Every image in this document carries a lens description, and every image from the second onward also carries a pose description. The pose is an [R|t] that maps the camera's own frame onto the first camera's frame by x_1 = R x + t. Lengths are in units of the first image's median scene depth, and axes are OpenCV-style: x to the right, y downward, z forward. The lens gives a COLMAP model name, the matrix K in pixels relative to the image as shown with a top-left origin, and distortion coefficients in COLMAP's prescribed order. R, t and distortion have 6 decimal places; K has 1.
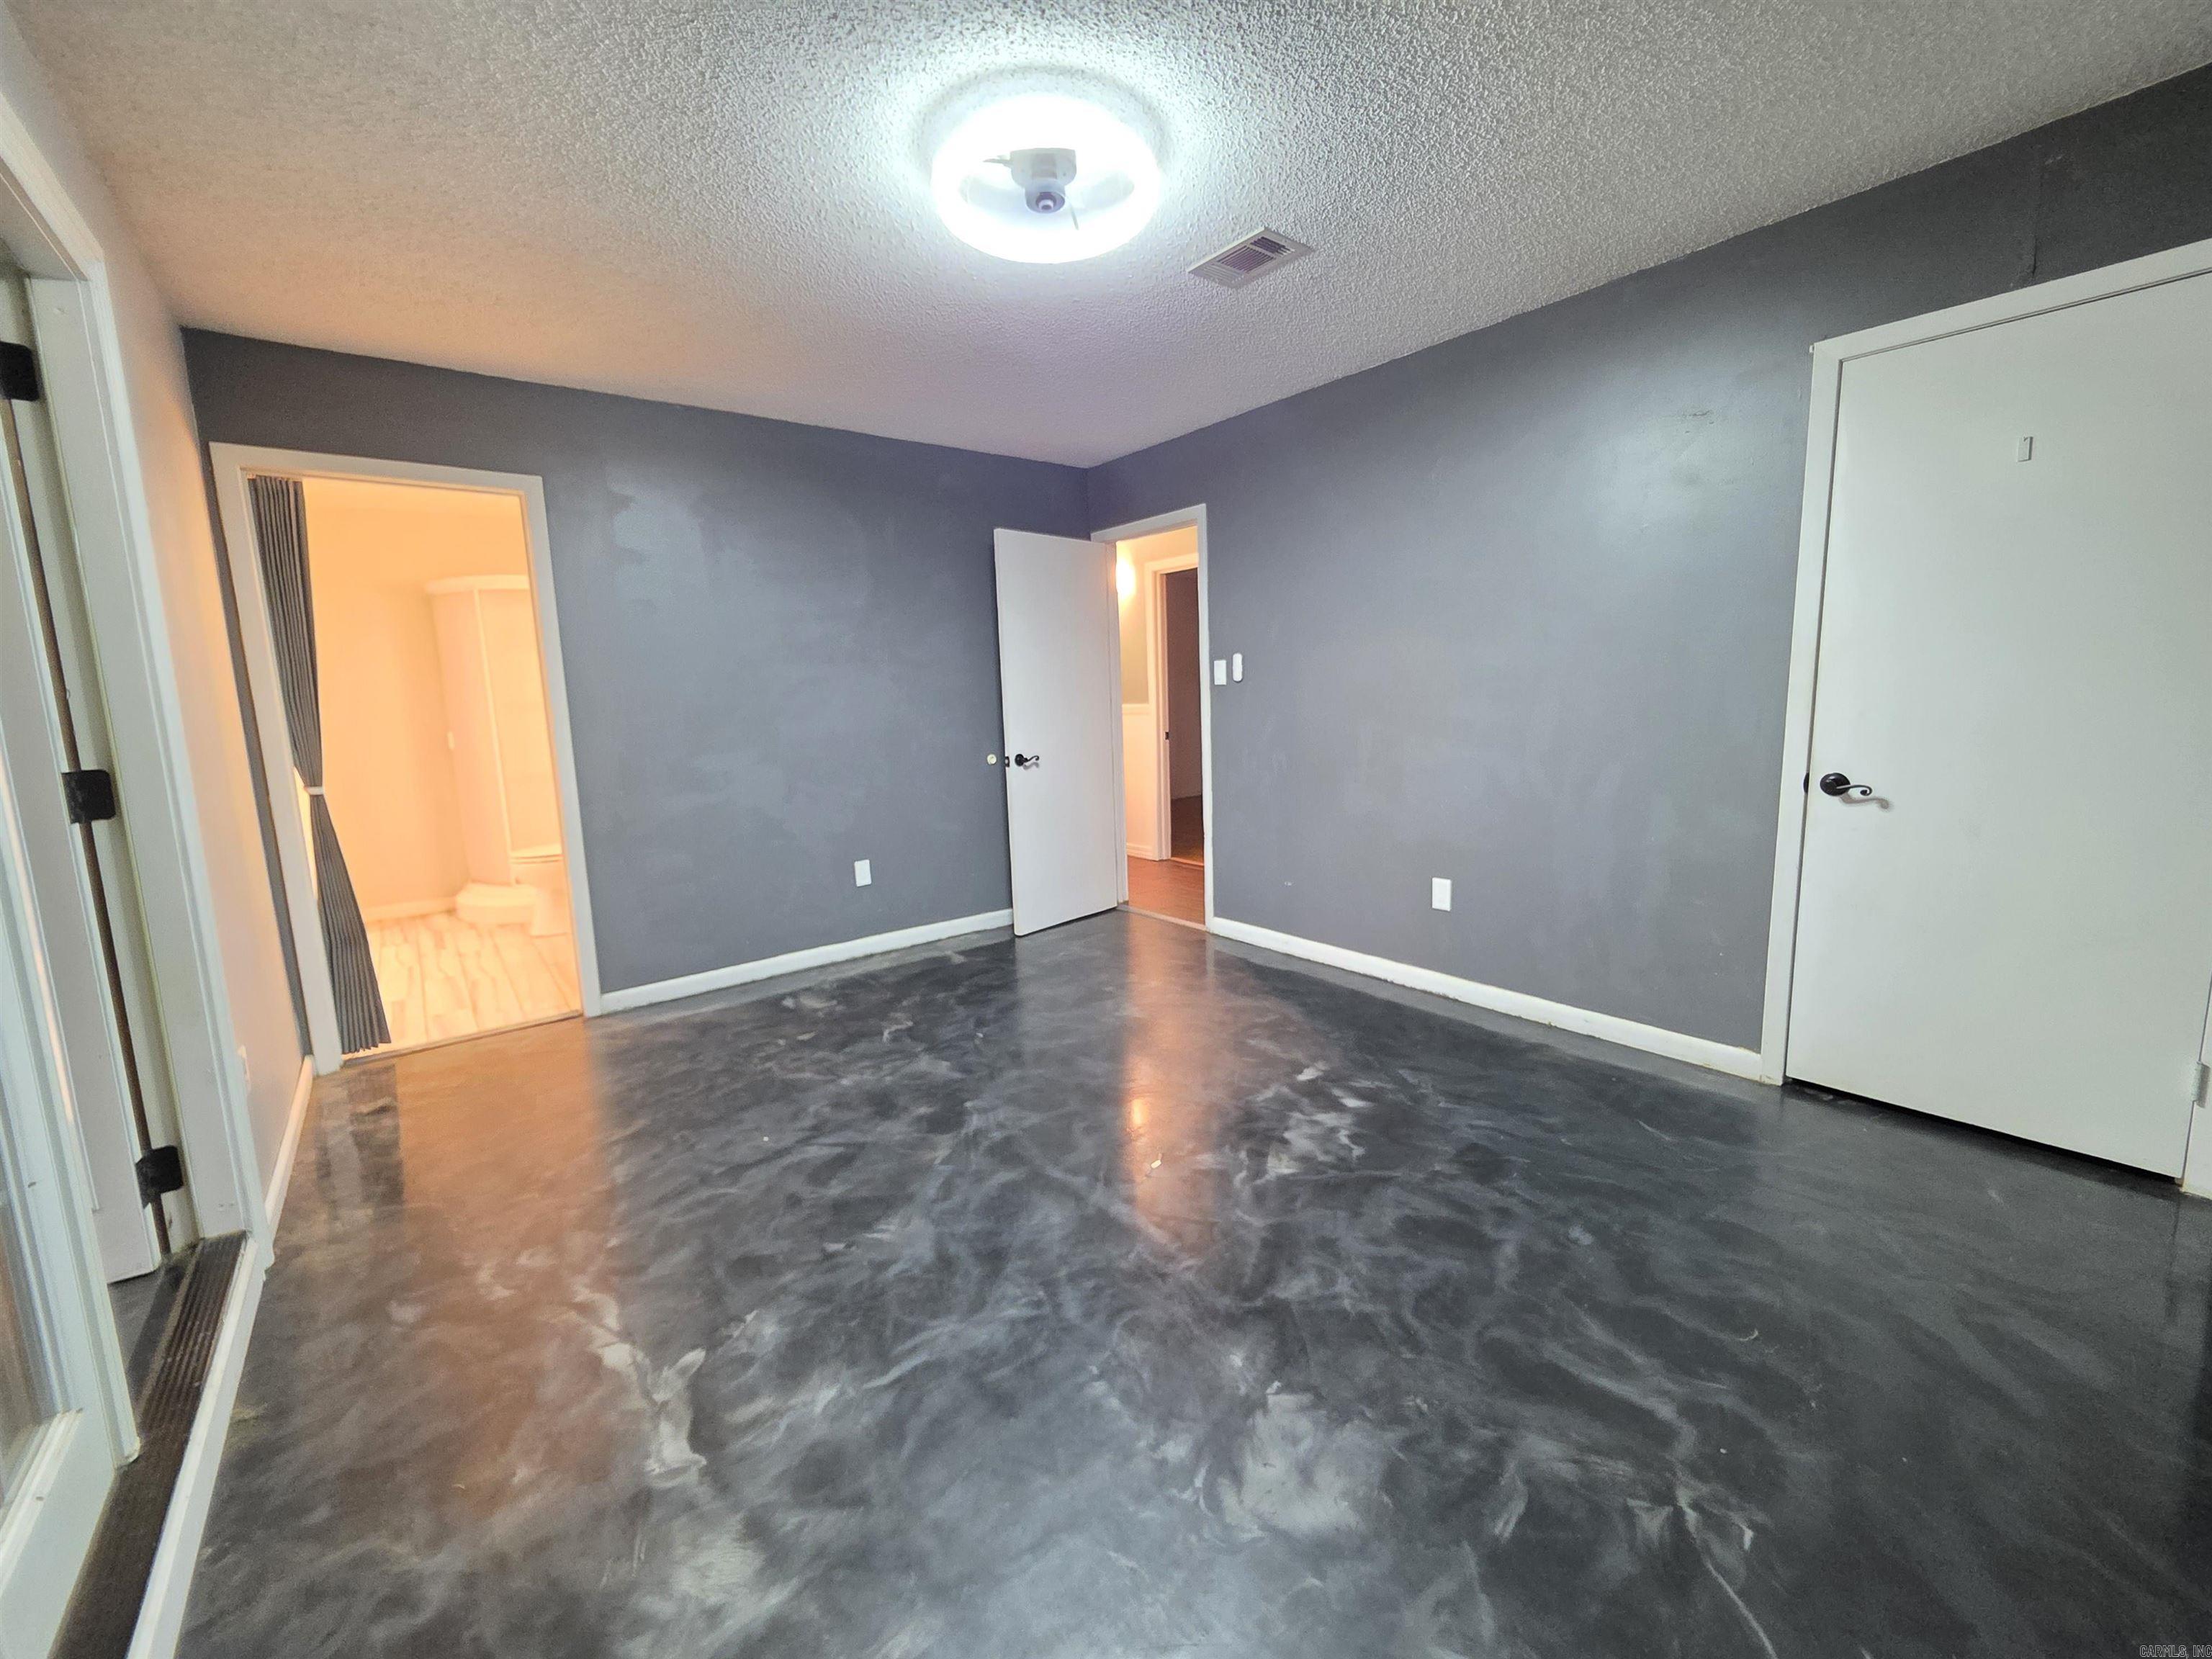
lens RADIAL K [[896.9, 0, 1113.1], [0, 896.9, 819.4], [0, 0, 1]] dist [0.000298, 0.000079]
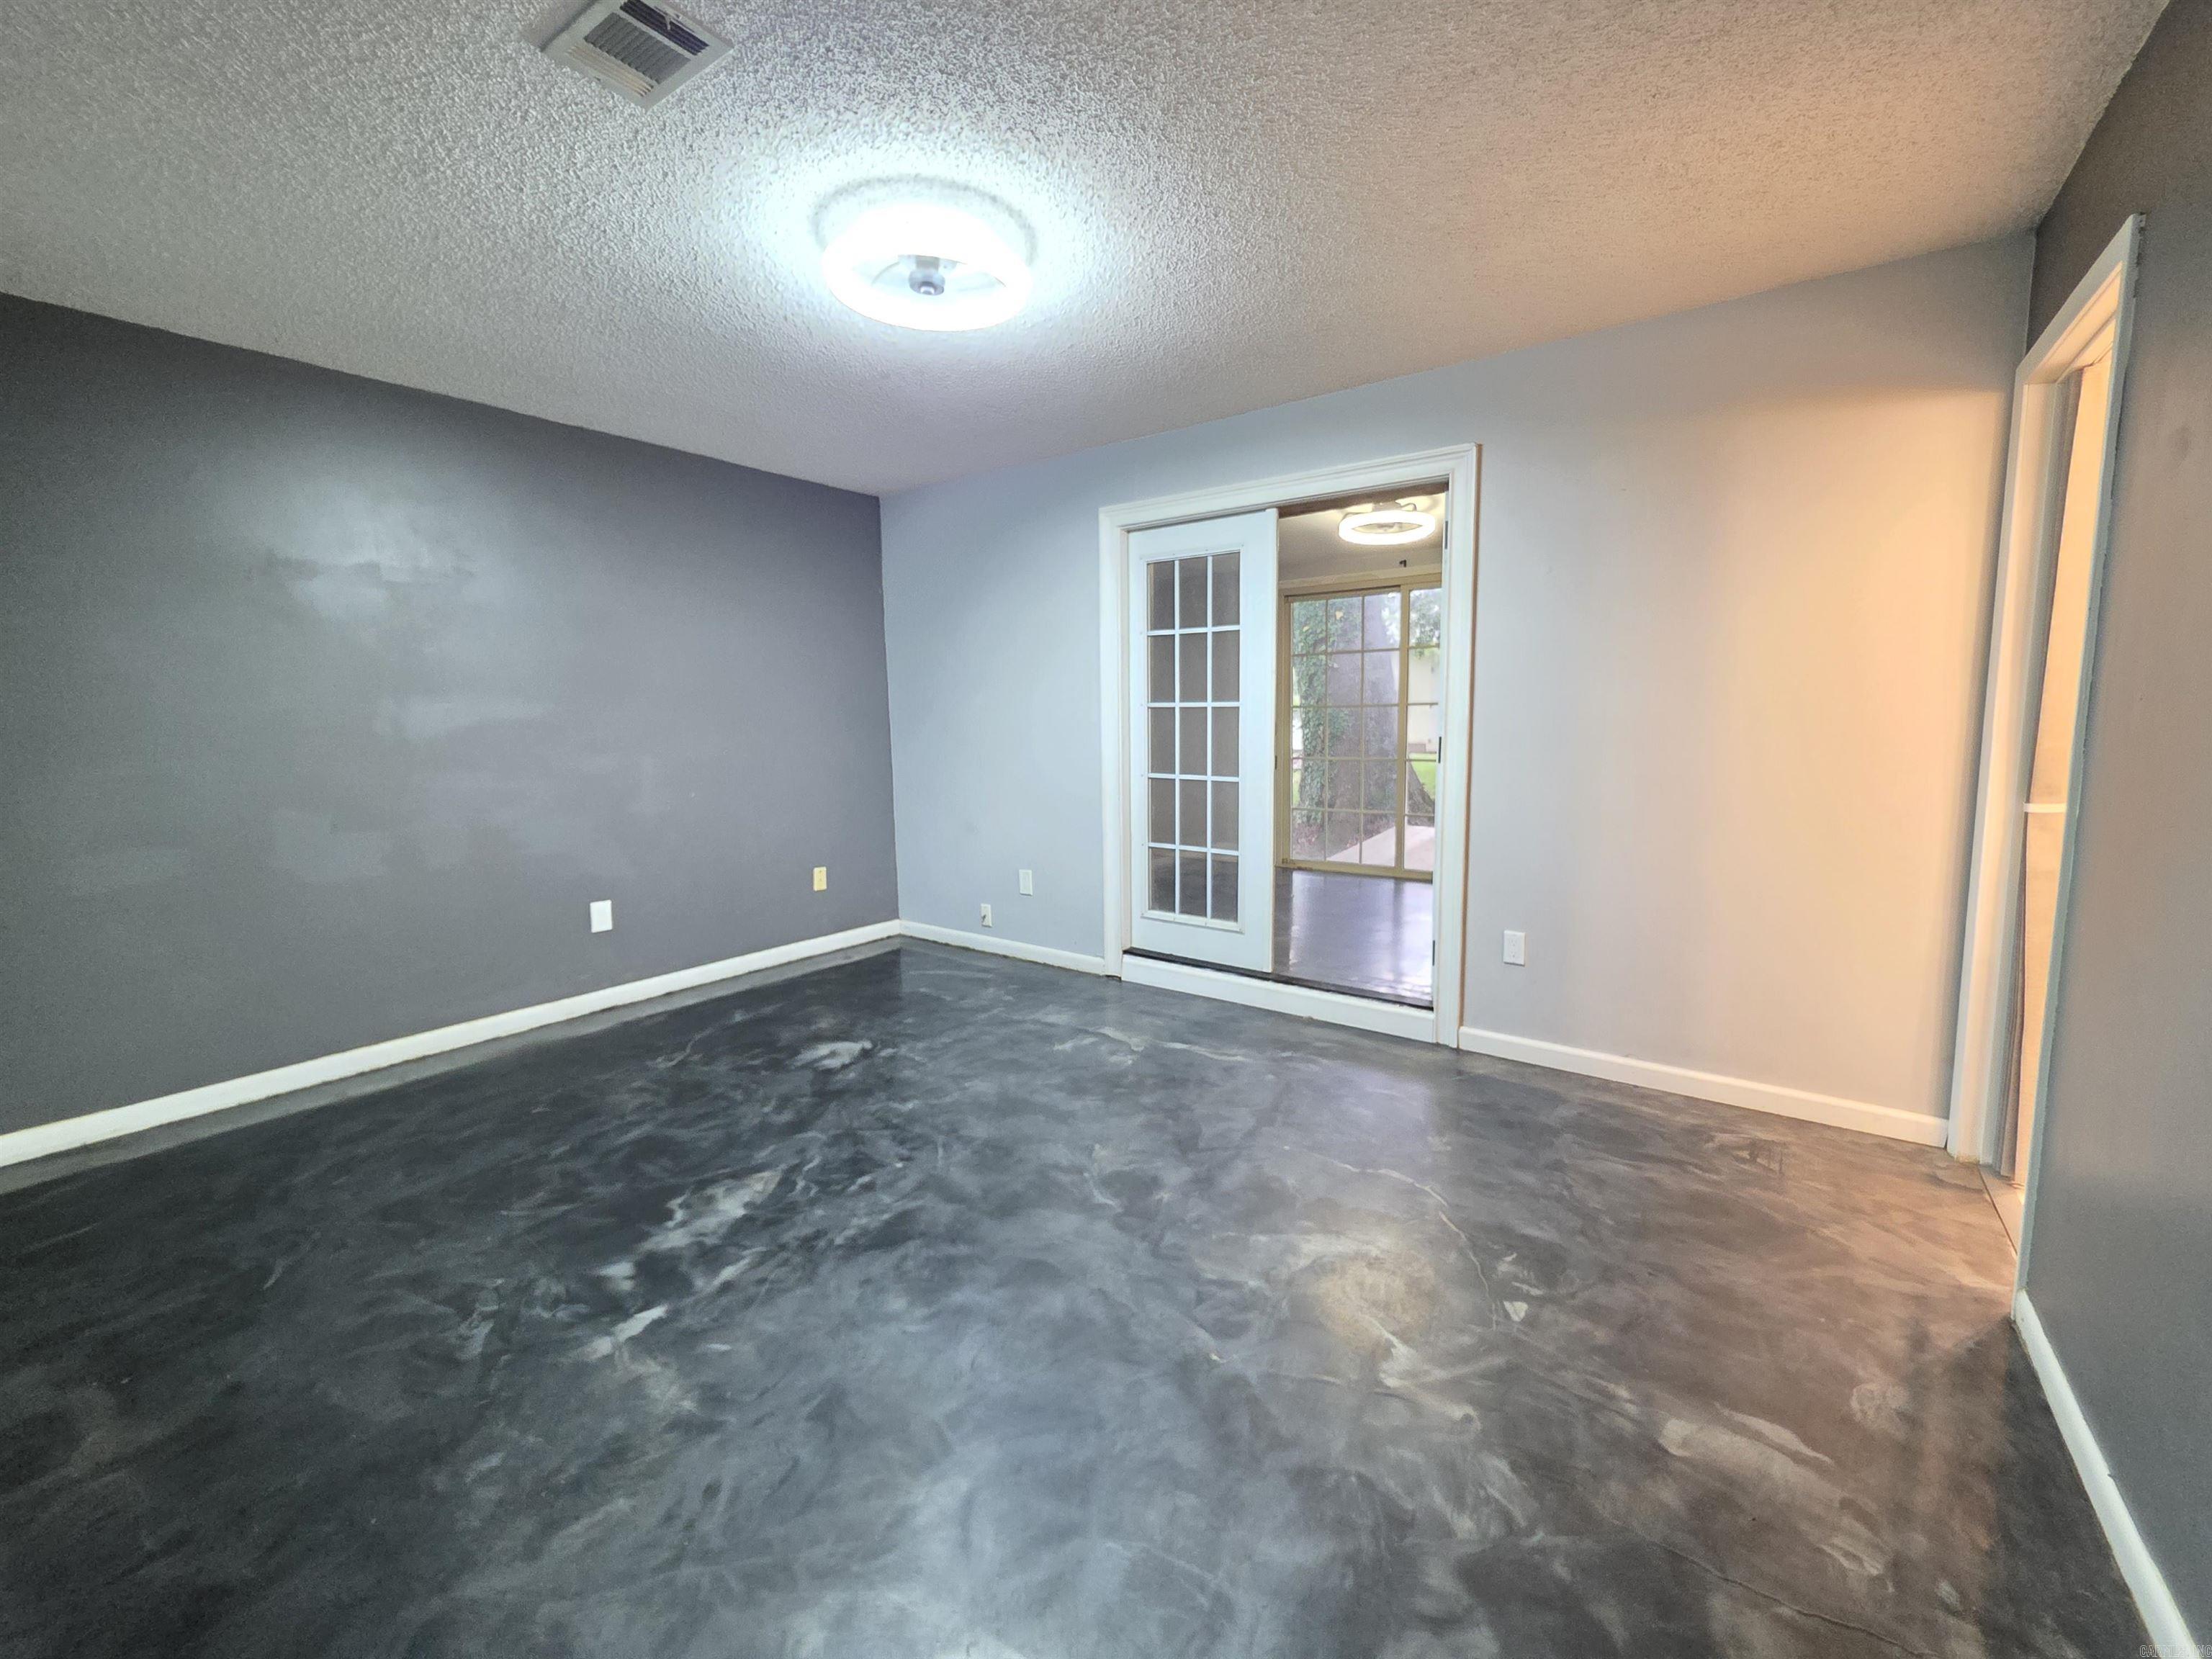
lens RADIAL K [[896.9, 0, 1113.1], [0, 896.9, 819.4], [0, 0, 1]] dist [0.000298, 0.000079]
pose [[-0.965179, 0.074862, -0.250650, 0.024618], [0.007831, 0.966015, 0.258366, -0.251653], [0.261473, 0.247407, -0.932964, 1.729818]]
